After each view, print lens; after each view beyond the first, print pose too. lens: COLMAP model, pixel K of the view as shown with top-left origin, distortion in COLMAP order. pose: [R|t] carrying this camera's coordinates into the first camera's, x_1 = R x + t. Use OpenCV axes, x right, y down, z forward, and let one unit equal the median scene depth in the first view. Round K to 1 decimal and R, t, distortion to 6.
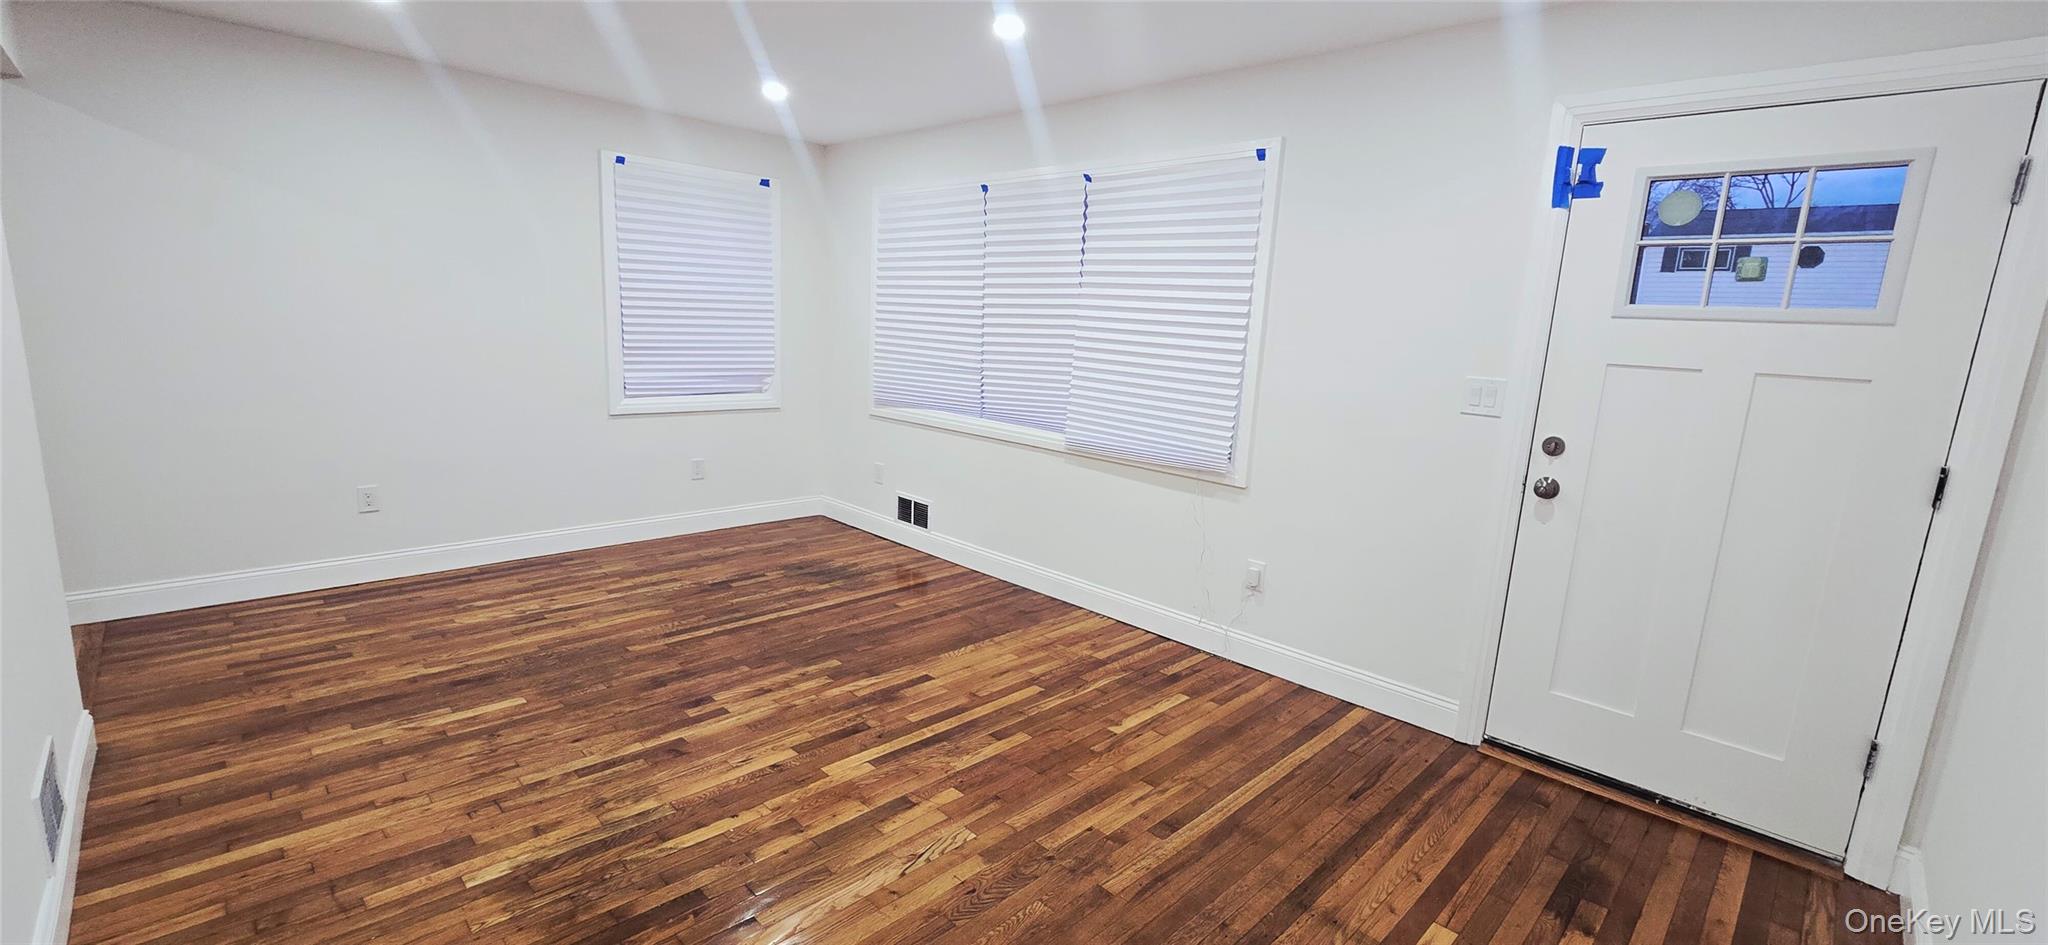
lens RADIAL K [[841.1, 0, 1018.8], [0, 841.1, 475.2], [0, 0, 1]] dist [-0.003035, -0.000984]
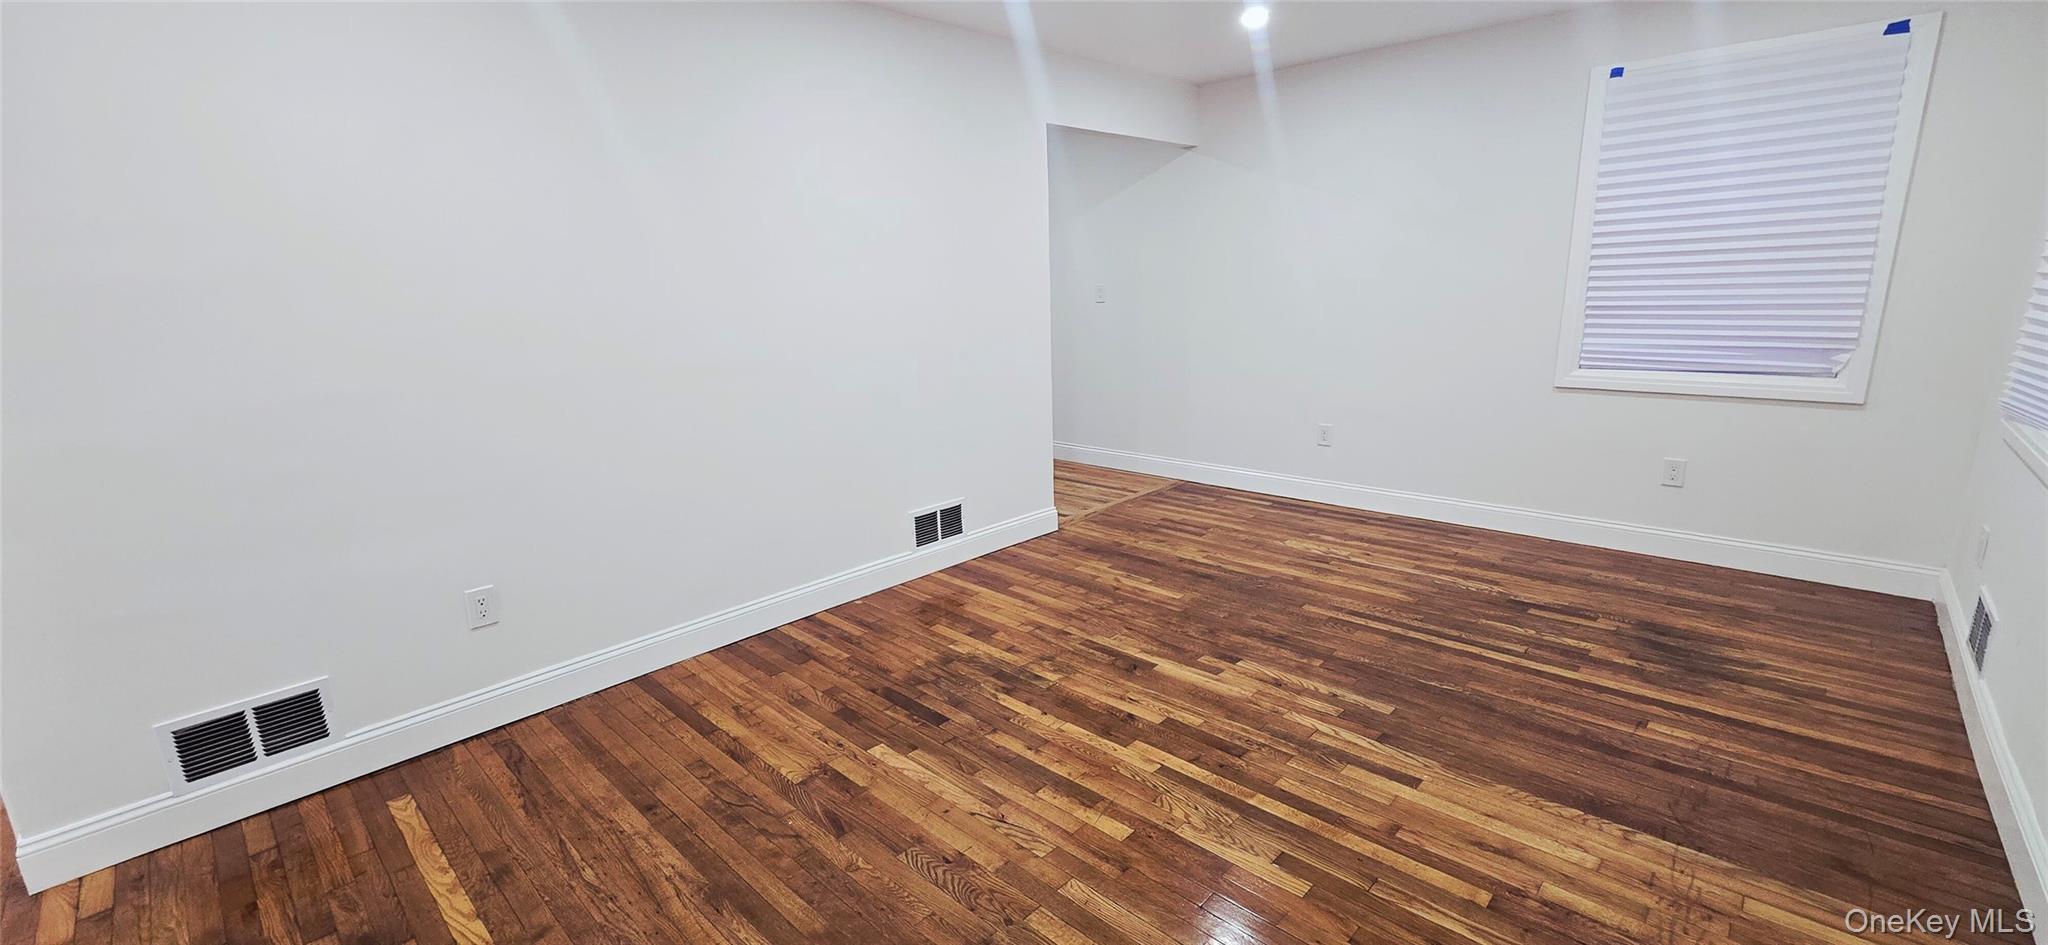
lens RADIAL K [[841.1, 0, 1018.8], [0, 841.1, 476.0], [0, 0, 1]] dist [-0.003035, -0.000984]
pose [[0.008276, 0.178503, -0.983905, 0.492385], [-0.148668, 0.973223, 0.175314, -0.070241], [0.988852, 0.144825, 0.034592, 0.594220]]
